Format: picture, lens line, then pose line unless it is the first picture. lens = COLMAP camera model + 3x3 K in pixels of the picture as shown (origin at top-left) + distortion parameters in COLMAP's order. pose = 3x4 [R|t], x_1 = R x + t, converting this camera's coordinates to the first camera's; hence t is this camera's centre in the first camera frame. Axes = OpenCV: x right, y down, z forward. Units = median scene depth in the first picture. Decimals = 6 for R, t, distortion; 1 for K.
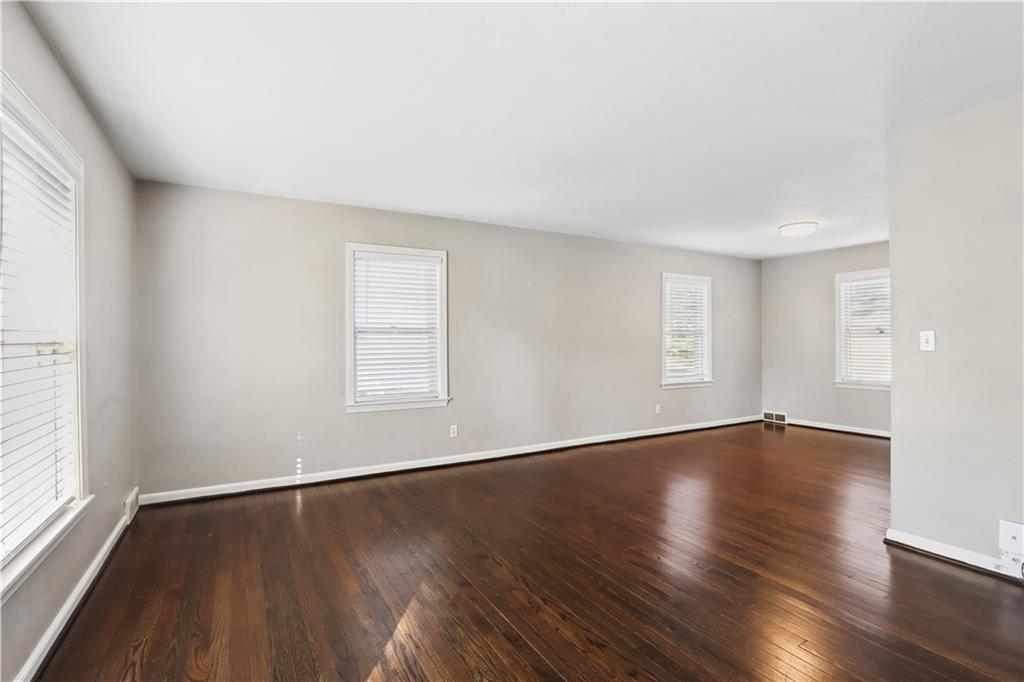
lens RADIAL K [[482.7, 0, 511.0], [0, 482.7, 343.5], [0, 0, 1]] dist [-0.028844, -0.000427]
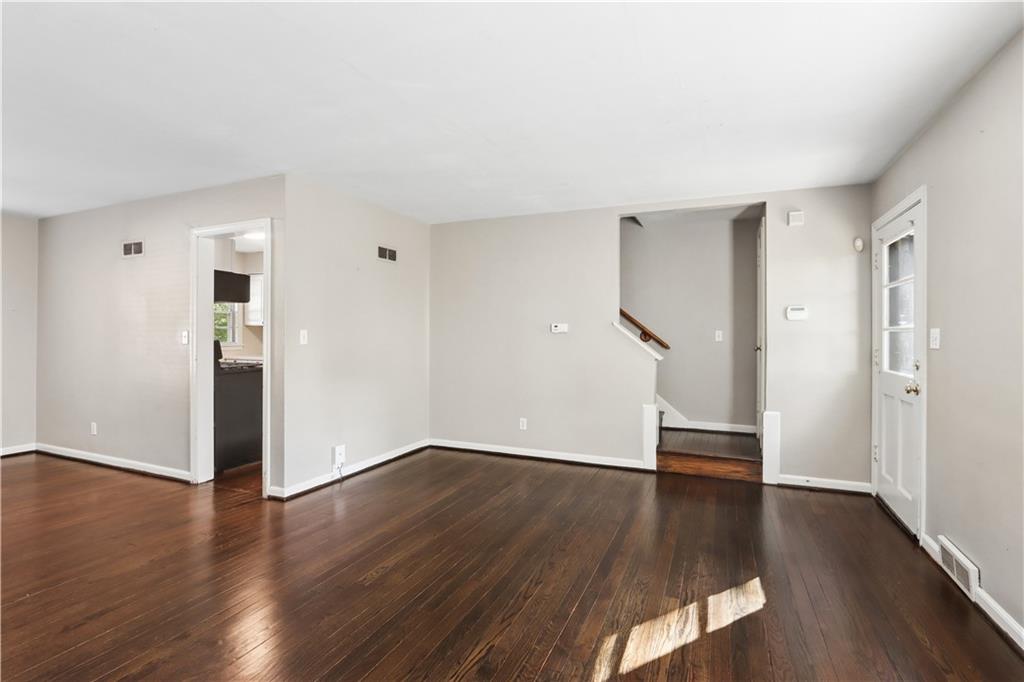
lens RADIAL K [[482.7, 0, 511.8], [0, 482.7, 331.3], [0, 0, 1]] dist [-0.028844, -0.000427]
pose [[-0.599690, 0.013767, 0.800114, -0.231798], [0.004890, 0.999896, -0.013539, -0.000058], [-0.800218, -0.004207, -0.599695, 0.528838]]
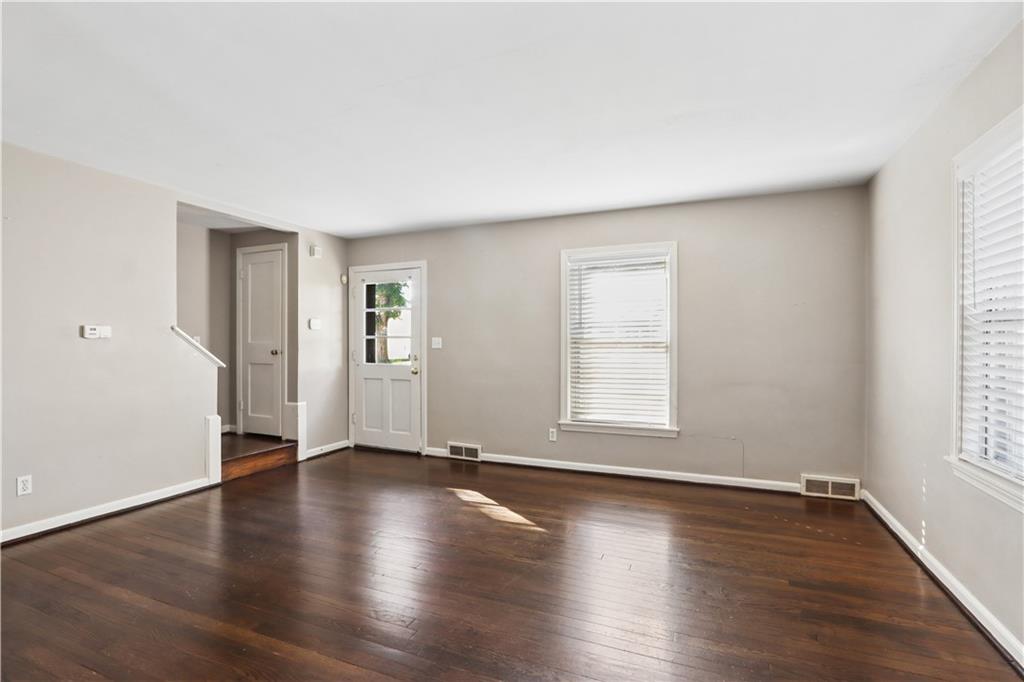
lens RADIAL K [[482.7, 0, 486.4], [0, 482.7, 339.4], [0, 0, 1]] dist [-0.028844, -0.000427]
pose [[-0.813079, 0.006759, -0.582114, 0.241207], [0.004905, 0.999977, 0.004760, -0.006413], [0.582132, 0.001015, -0.813093, 0.682560]]
